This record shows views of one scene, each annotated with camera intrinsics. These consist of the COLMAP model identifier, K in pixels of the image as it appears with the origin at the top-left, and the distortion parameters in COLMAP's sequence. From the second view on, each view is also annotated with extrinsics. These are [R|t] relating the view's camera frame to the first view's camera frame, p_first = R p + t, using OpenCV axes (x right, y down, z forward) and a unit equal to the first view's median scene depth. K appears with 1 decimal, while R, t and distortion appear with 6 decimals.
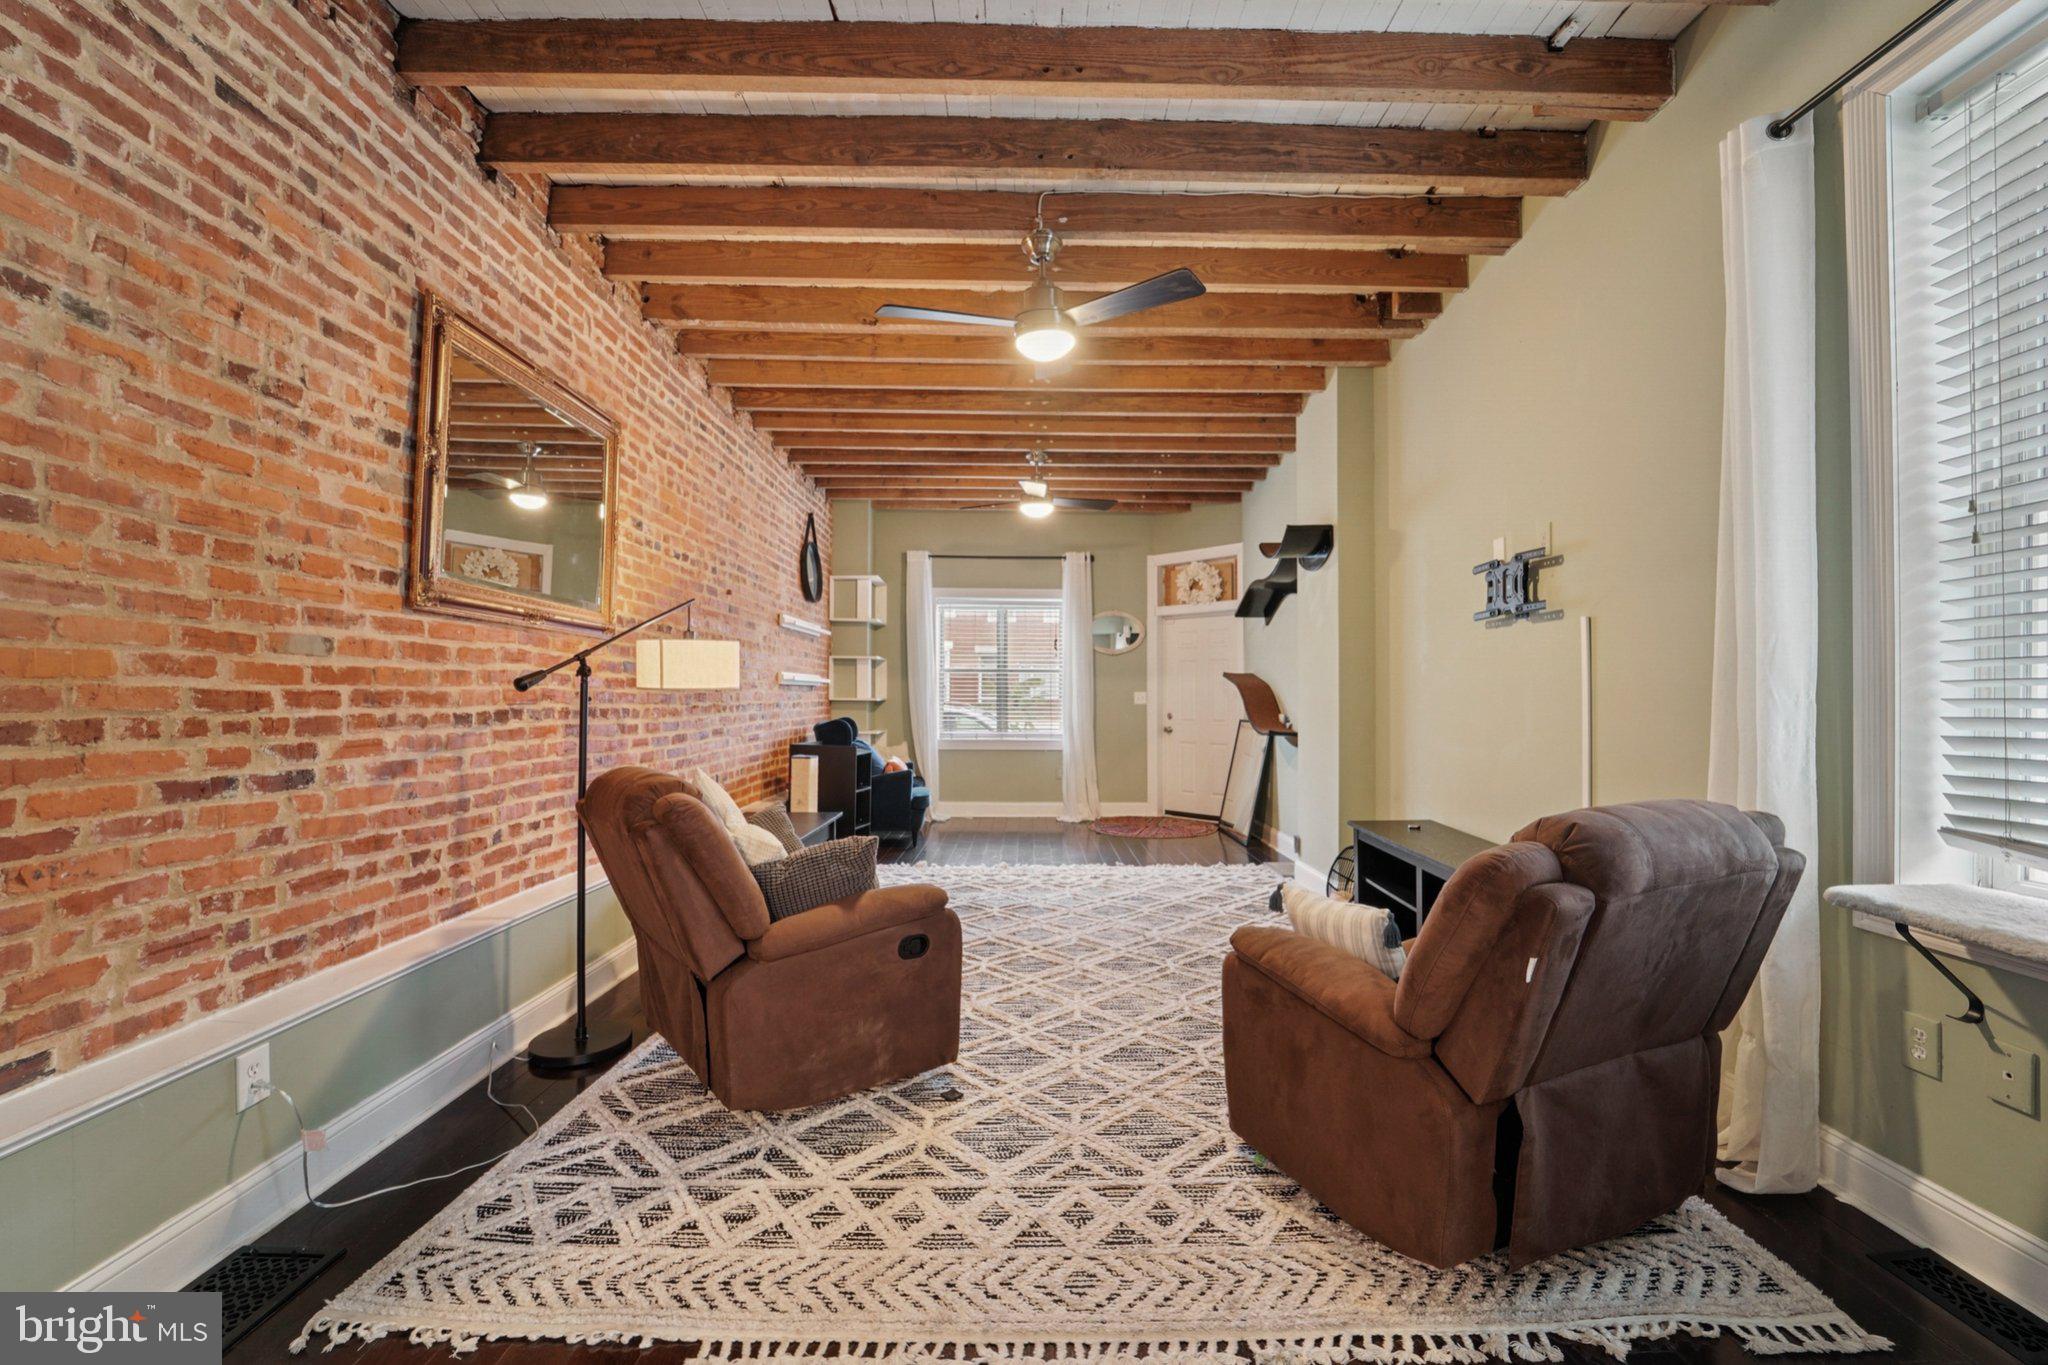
lens RADIAL K [[832.2, 0, 1033.1], [0, 832.2, 695.5], [0, 0, 1]] dist [-0.021286, -0.000095]
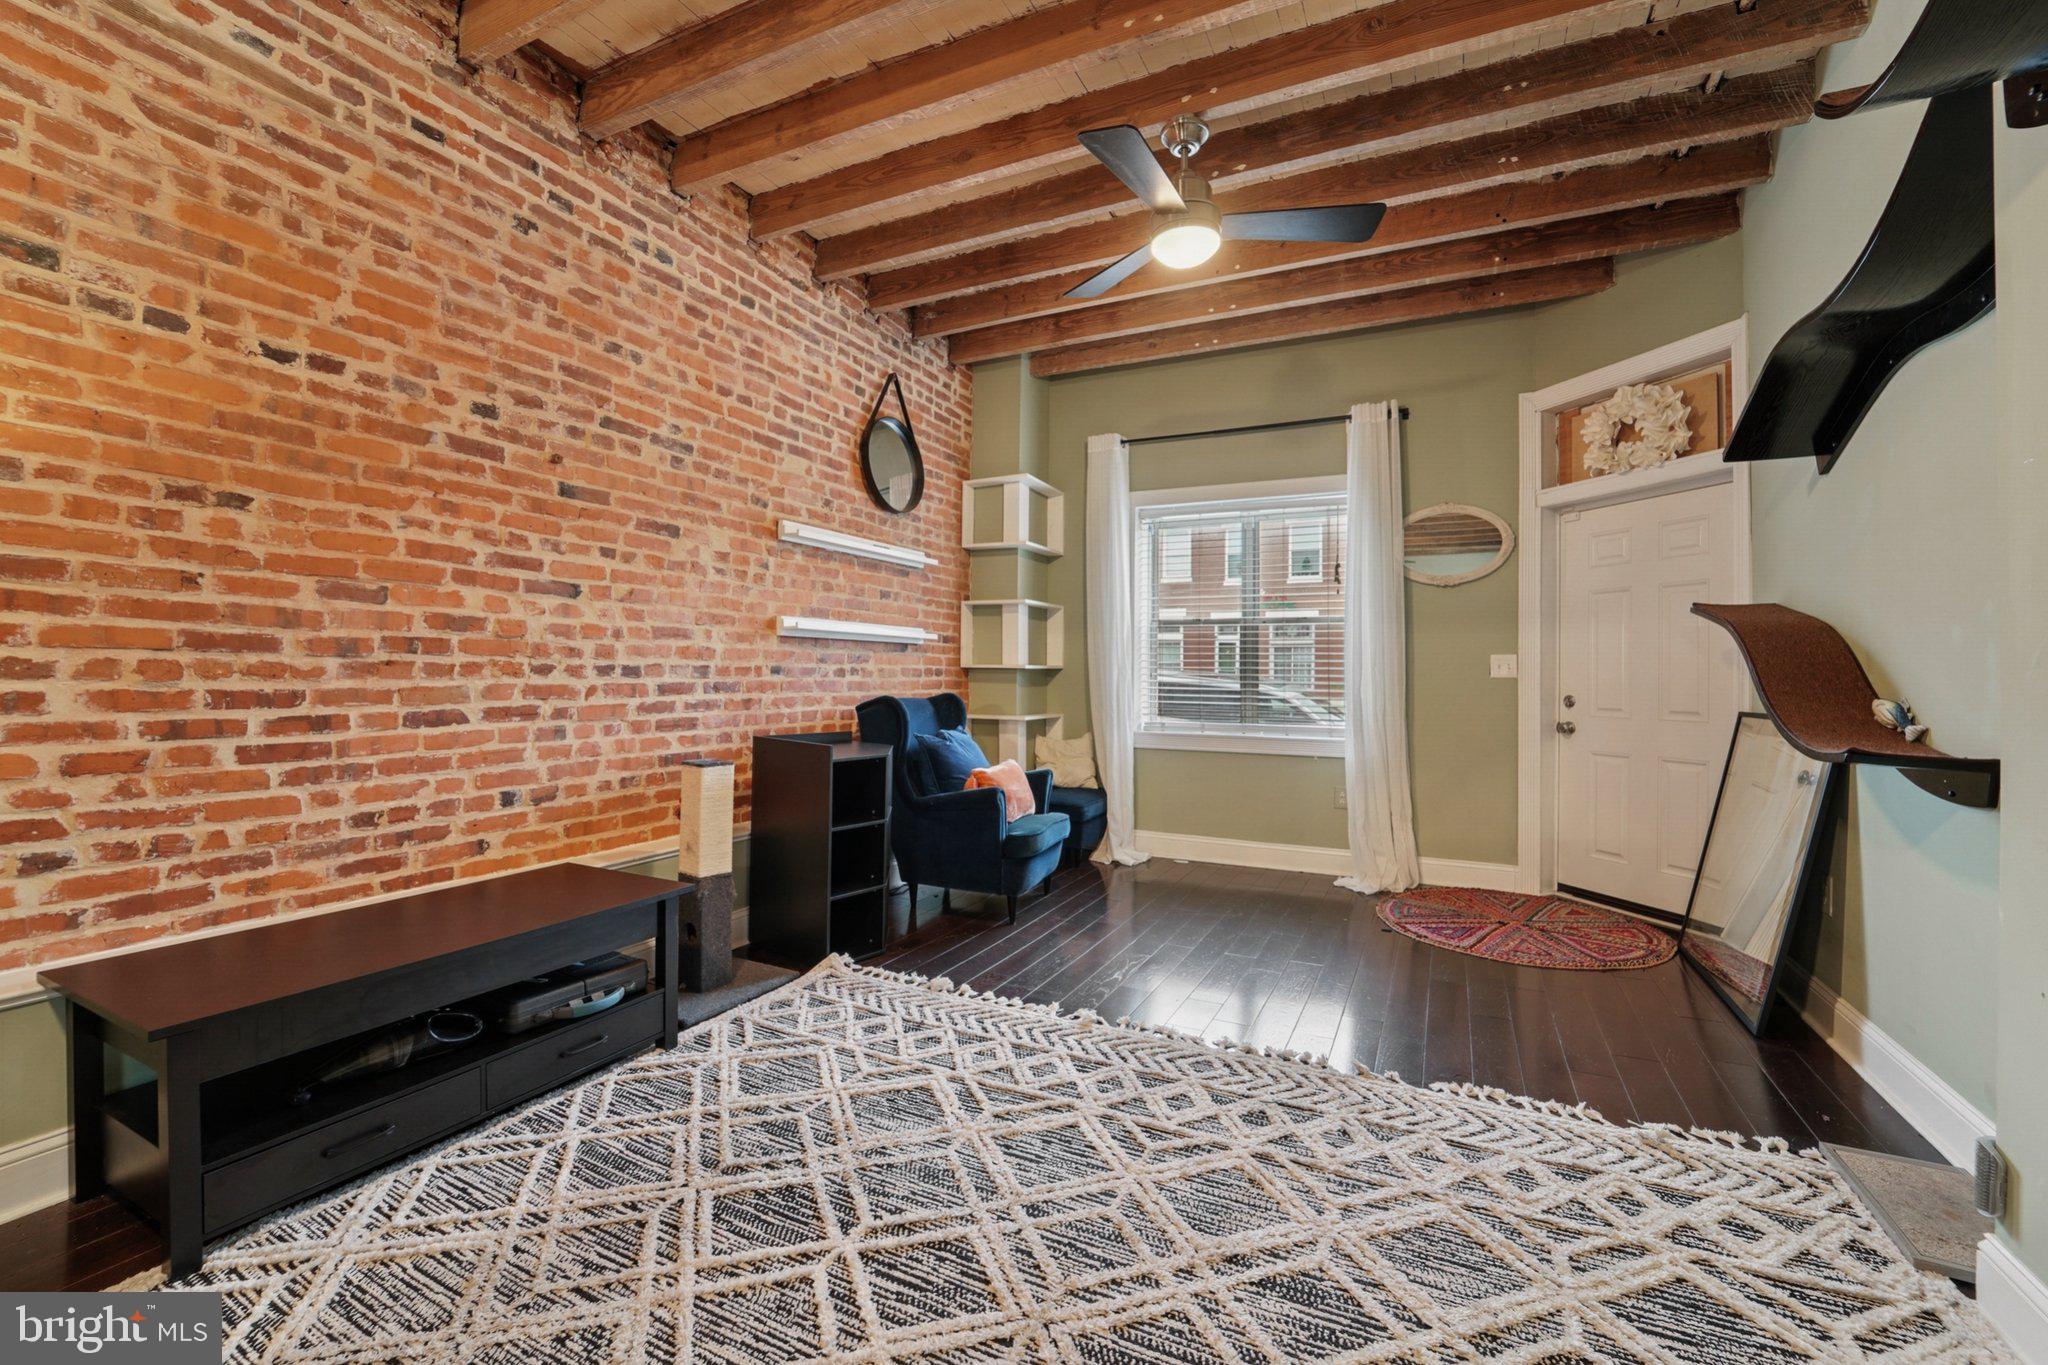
lens RADIAL K [[832.2, 0, 1032.9], [0, 832.2, 673.3], [0, 0, 1]] dist [-0.021286, -0.000095]
pose [[0.891705, 0.003894, -0.452600, 0.279209], [-0.005475, 0.999983, -0.002185, 0.029264], [0.452583, 0.004426, 0.891711, 1.114170]]
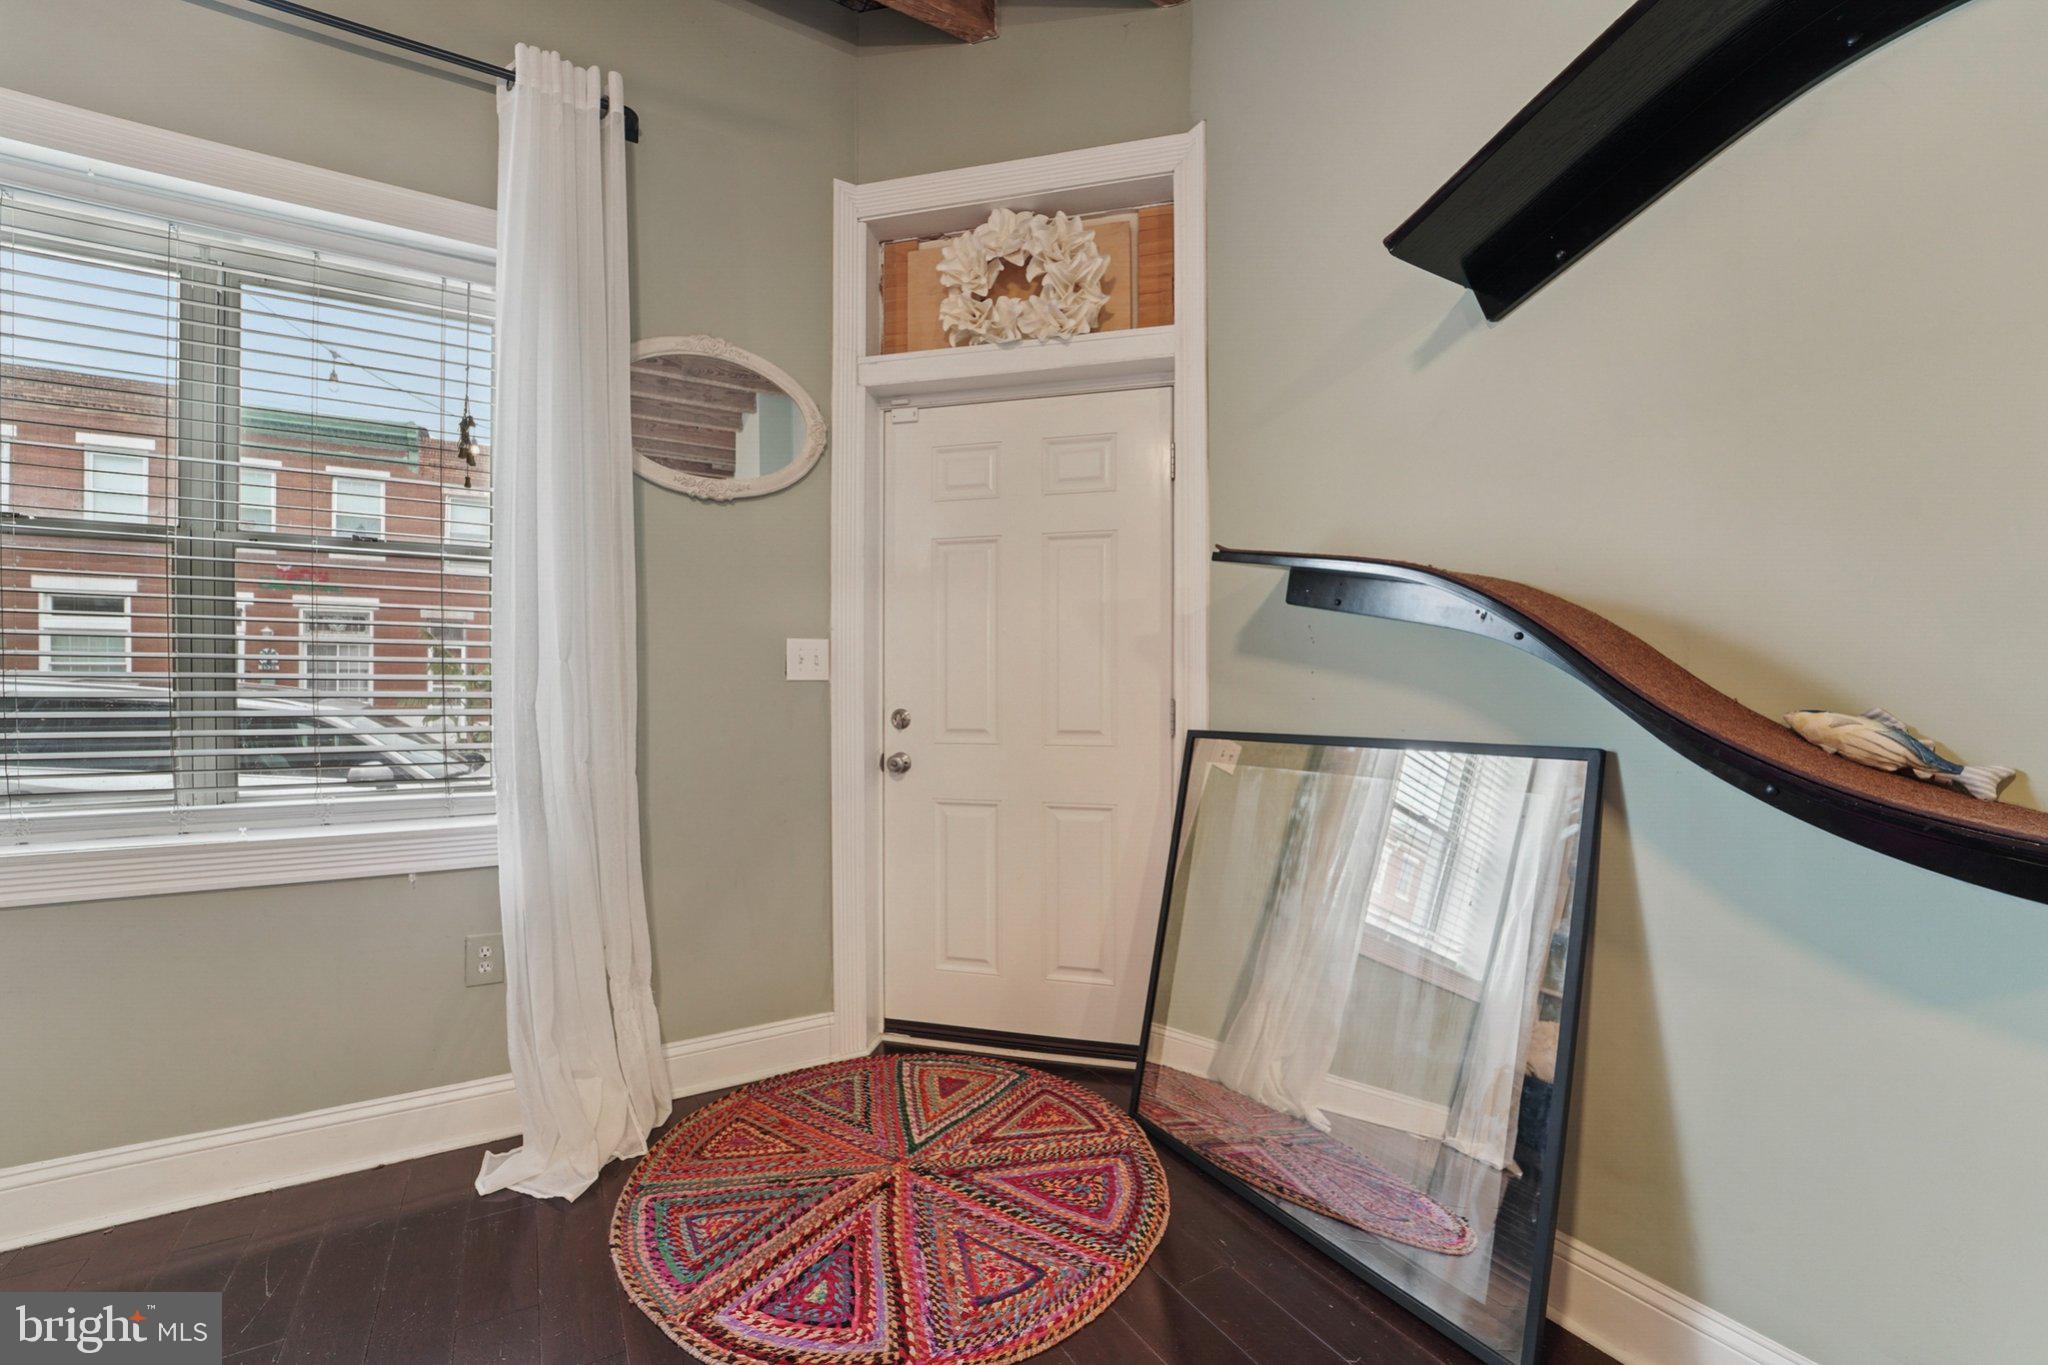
lens RADIAL K [[832.2, 0, 1015.6], [0, 832.2, 683.3], [0, 0, 1]] dist [-0.021286, -0.000095]
pose [[0.863197, -0.000999, 0.504866, 0.124530], [0.001393, 0.999999, -0.000404, 0.032722], [-0.504865, 0.001052, 0.863198, 1.991776]]
